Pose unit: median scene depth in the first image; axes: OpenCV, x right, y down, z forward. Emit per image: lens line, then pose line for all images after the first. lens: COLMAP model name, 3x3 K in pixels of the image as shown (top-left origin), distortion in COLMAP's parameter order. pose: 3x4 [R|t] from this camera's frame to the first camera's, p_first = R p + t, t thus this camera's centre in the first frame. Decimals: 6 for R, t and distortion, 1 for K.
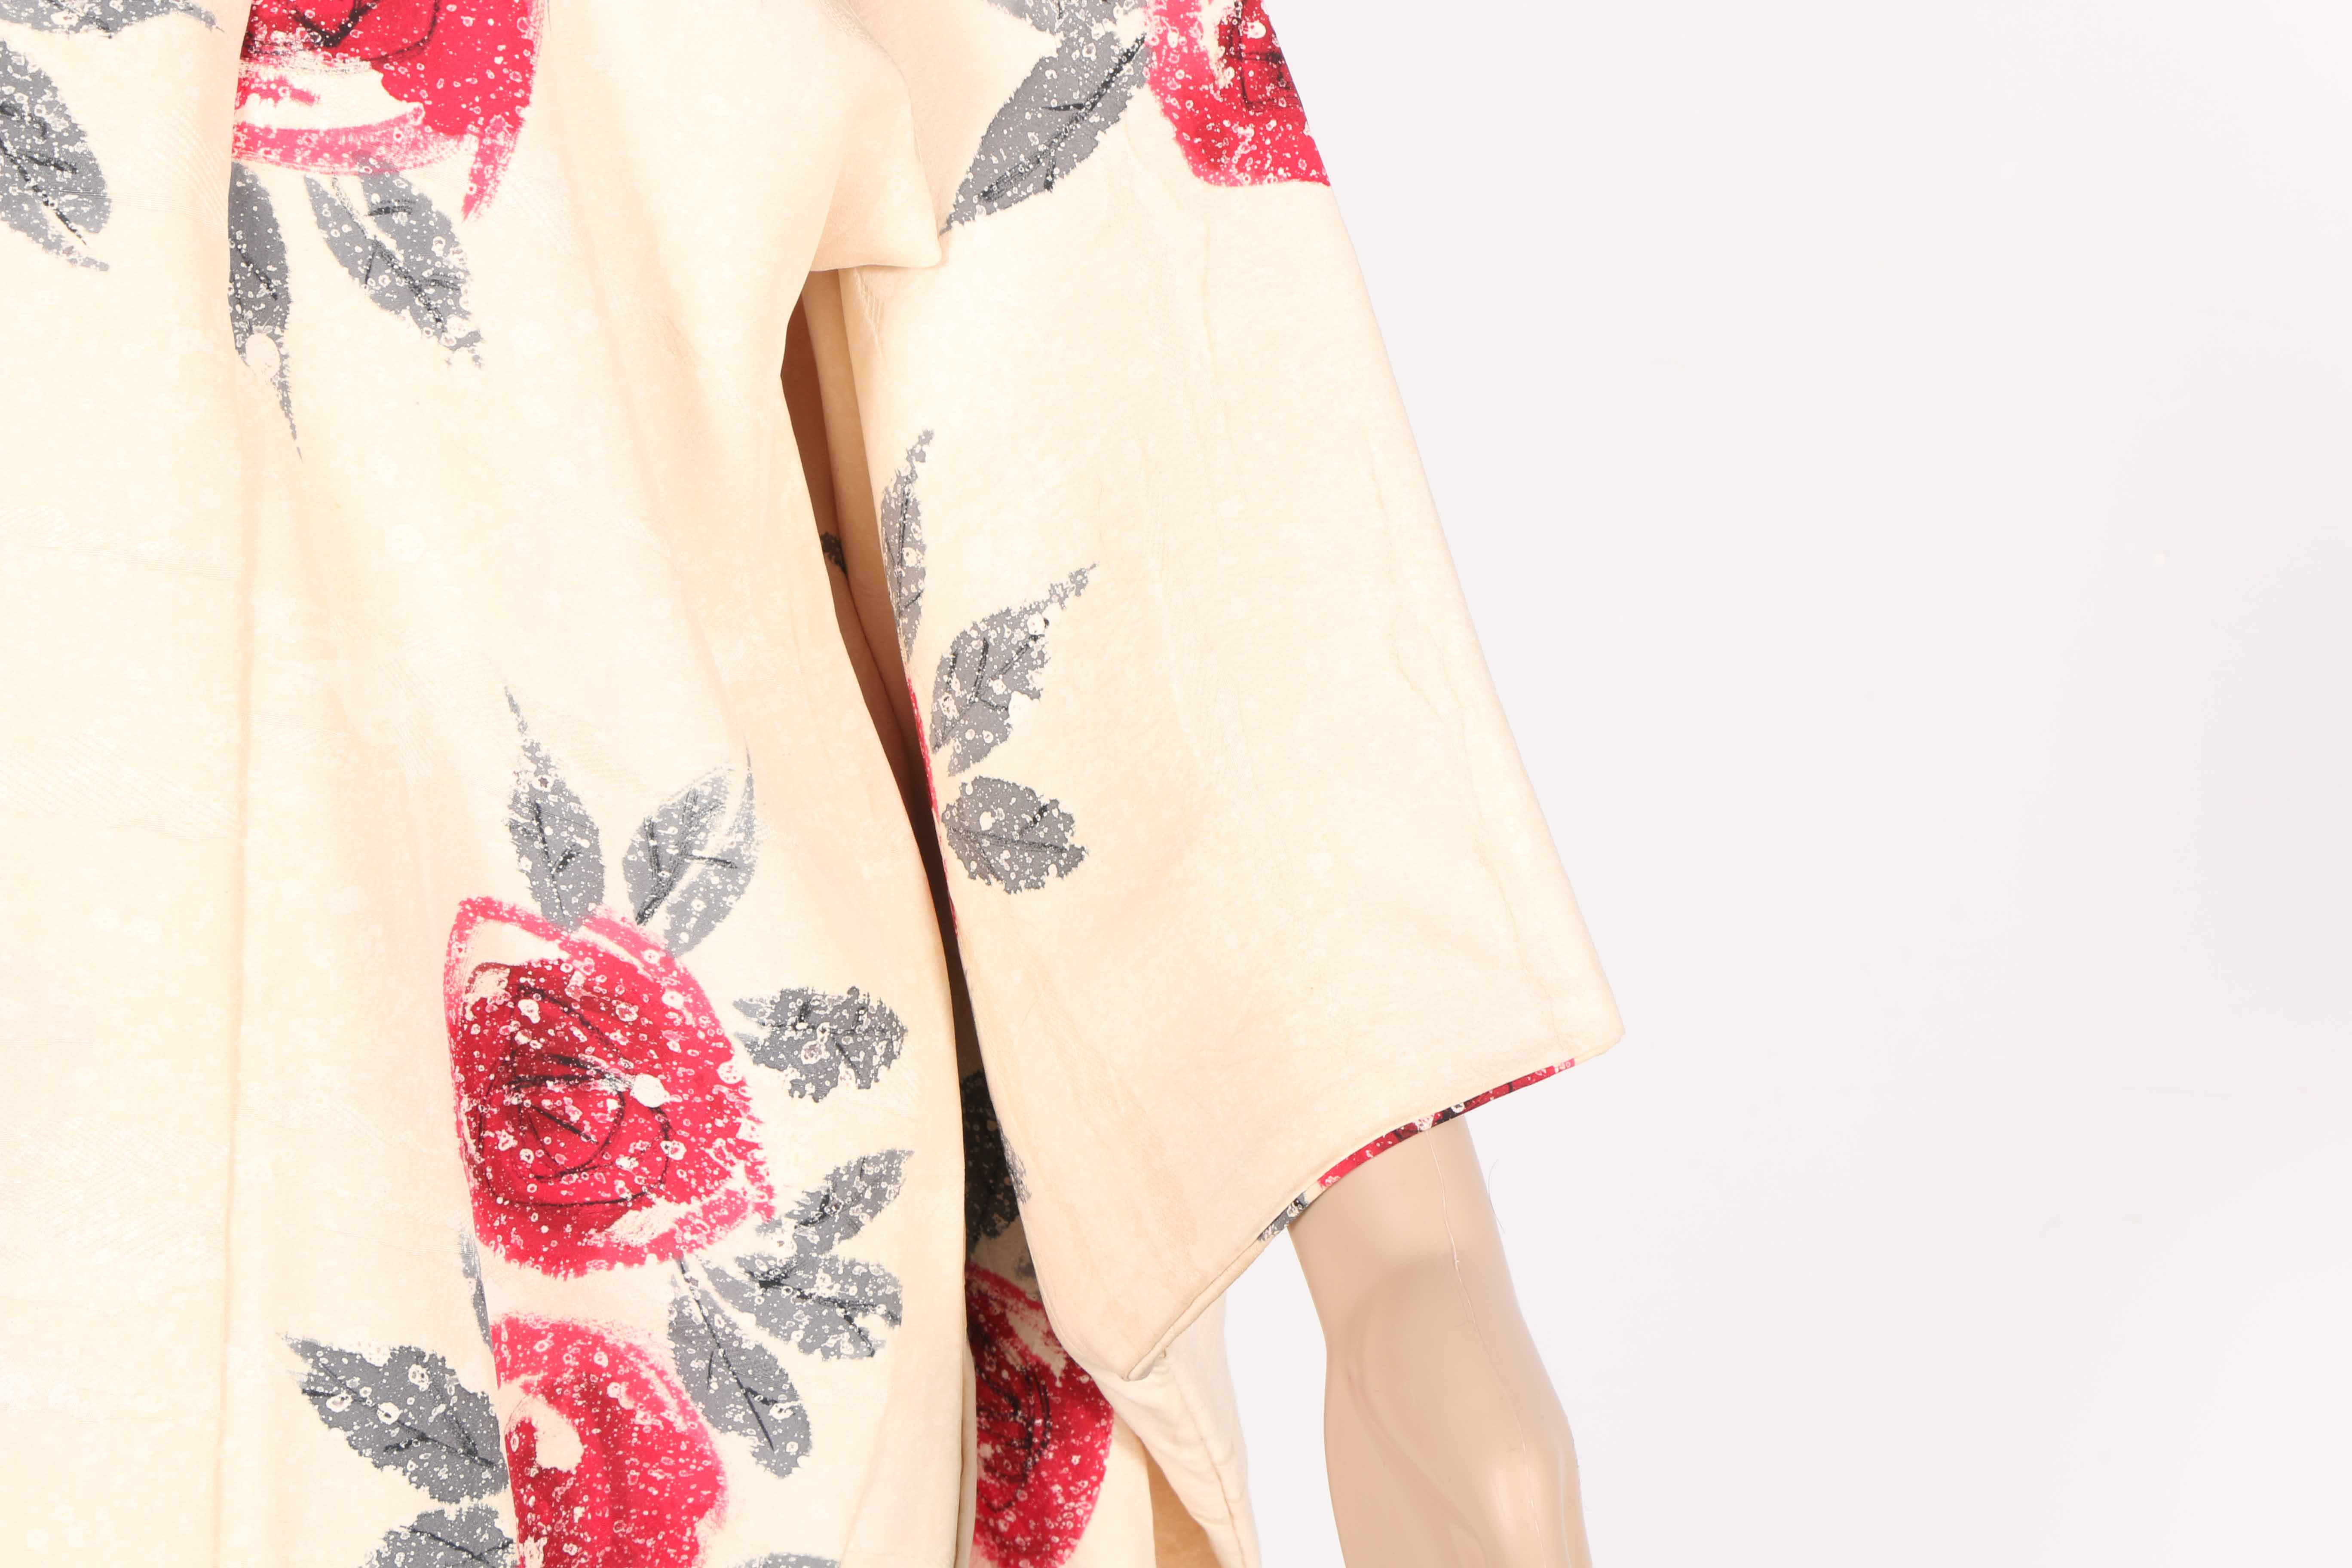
lens RADIAL K [[5249.8, 0, 1188.5], [0, 5249.8, 851.6], [0, 0, 1]] dist [0.210737, 0.000000]
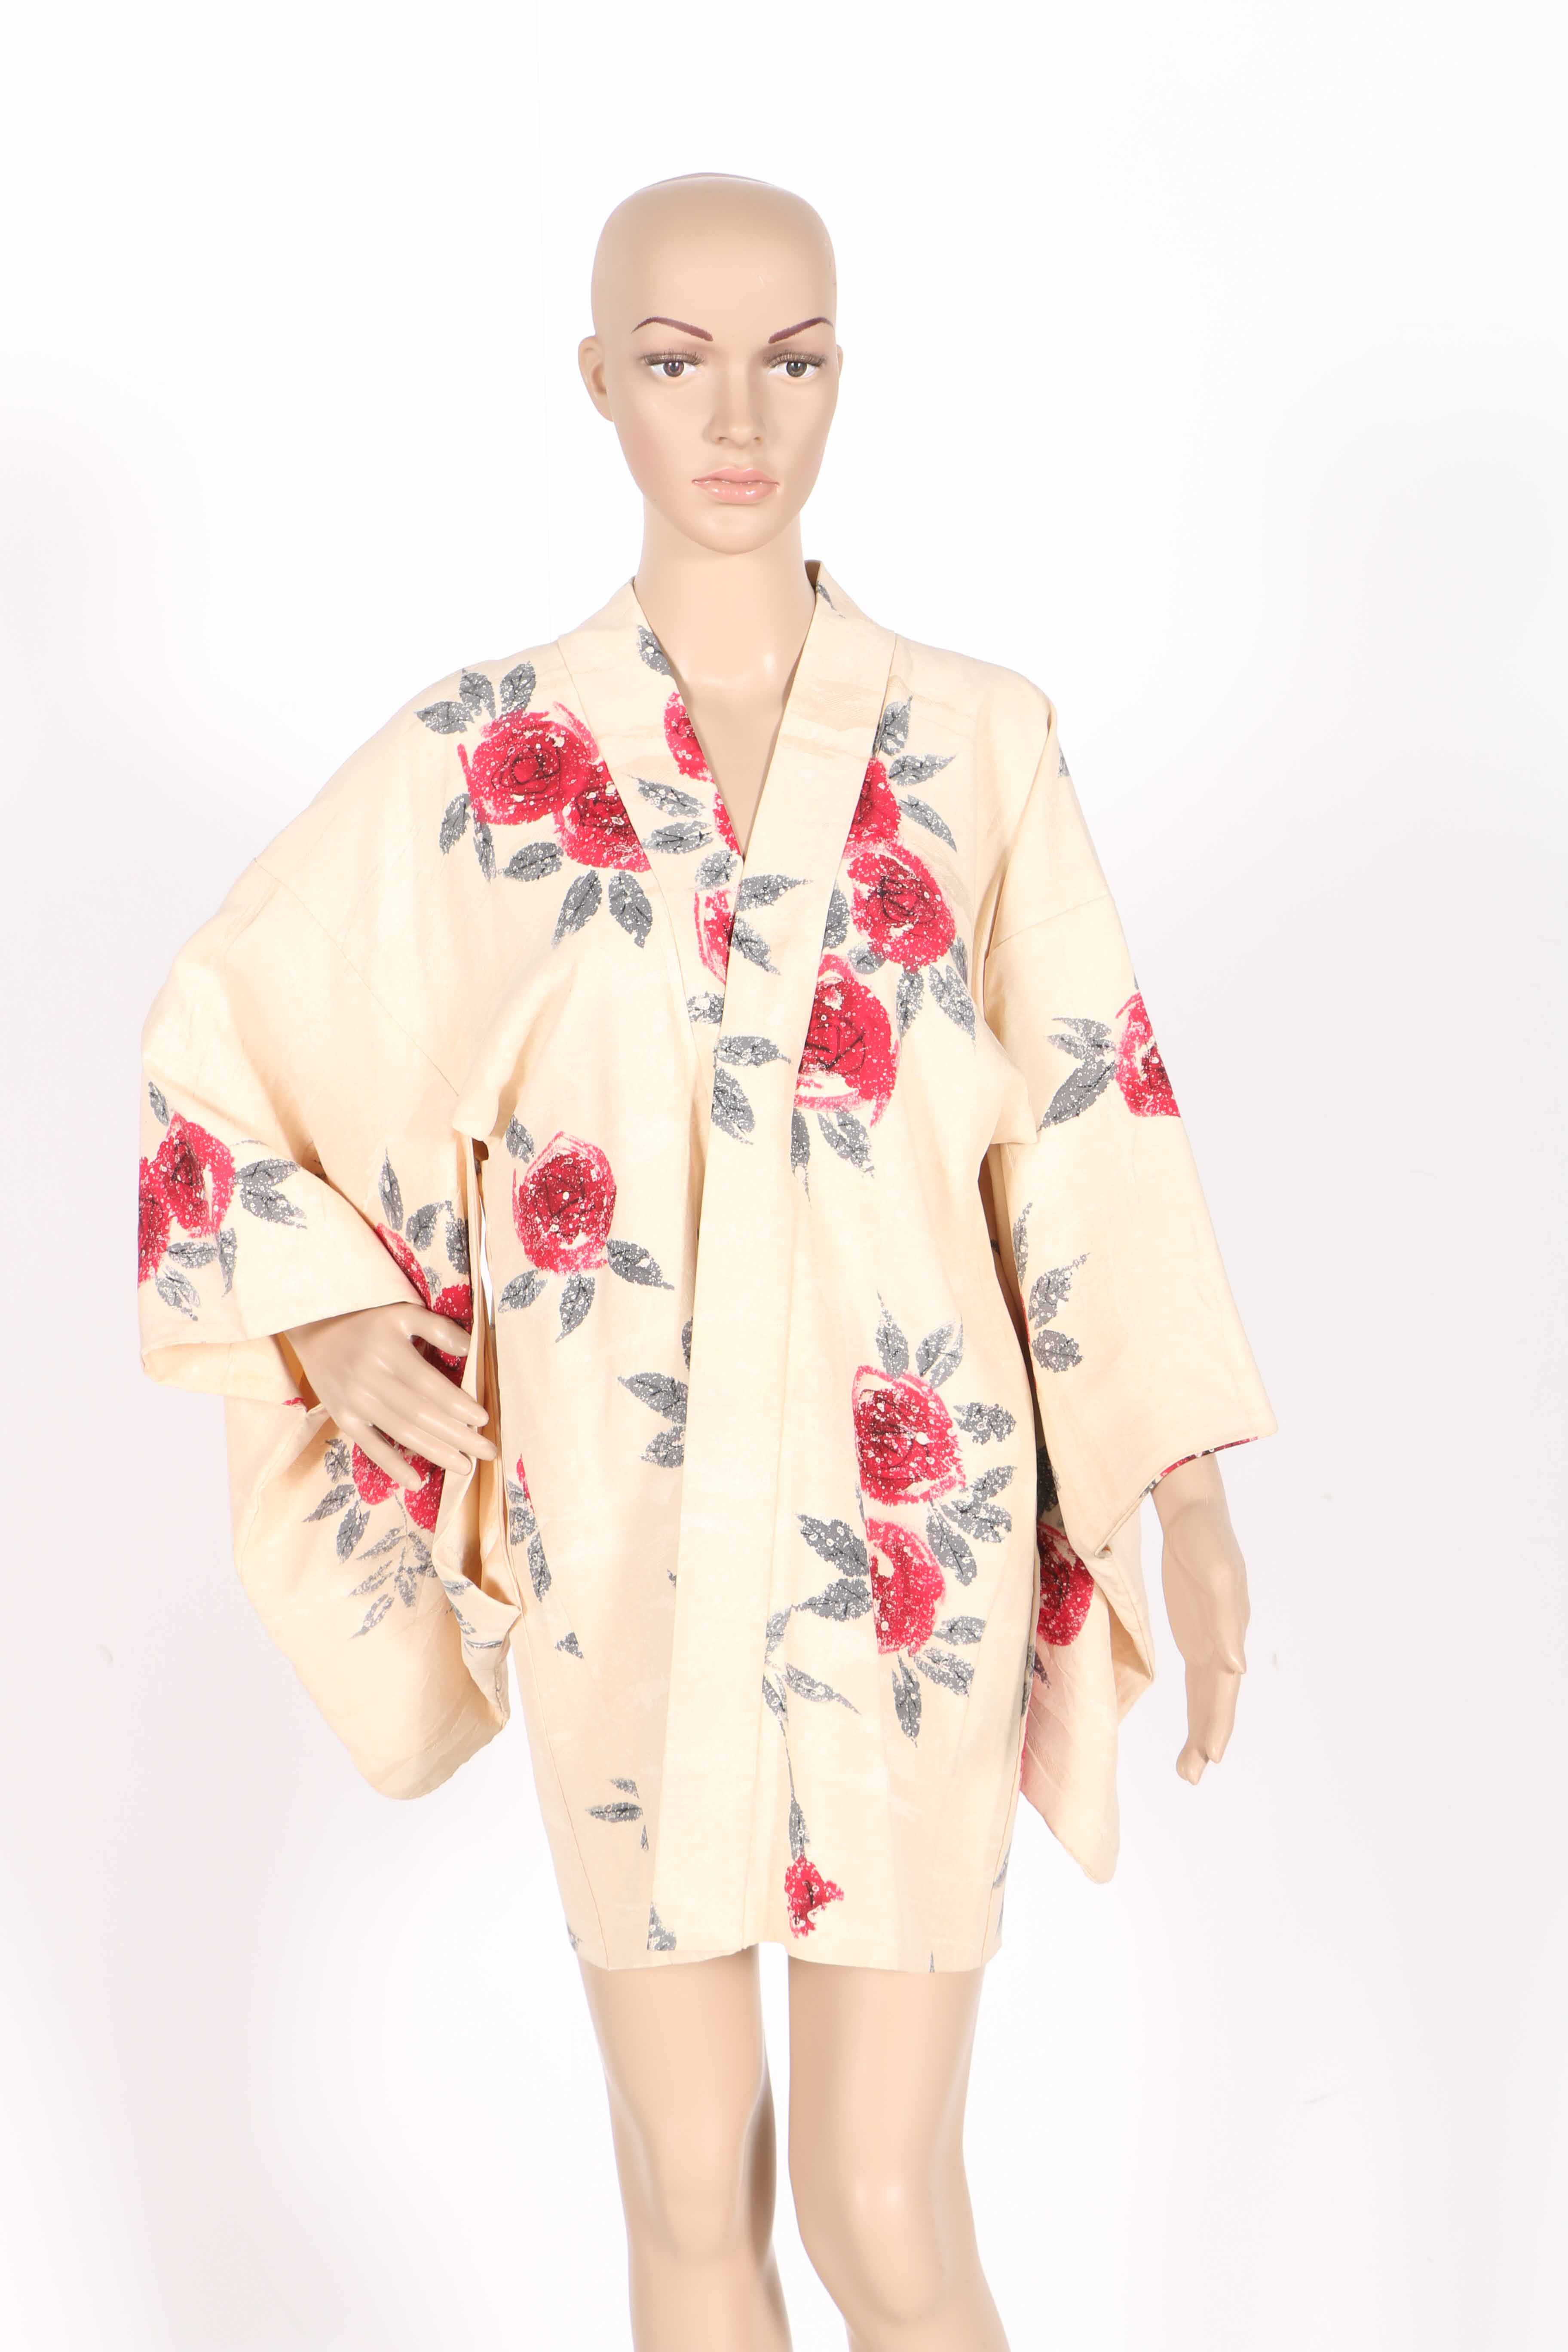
lens RADIAL K [[3693.4, 0, 789.4], [0, 3693.4, 1184.4], [0, 0, 1]] dist [0.027706, 0.000000]
pose [[0.991459, 0.024082, -0.128179, 0.074051], [-0.034181, 0.996431, -0.077183, 0.064634], [0.125863, 0.080905, 0.988743, -0.940641]]
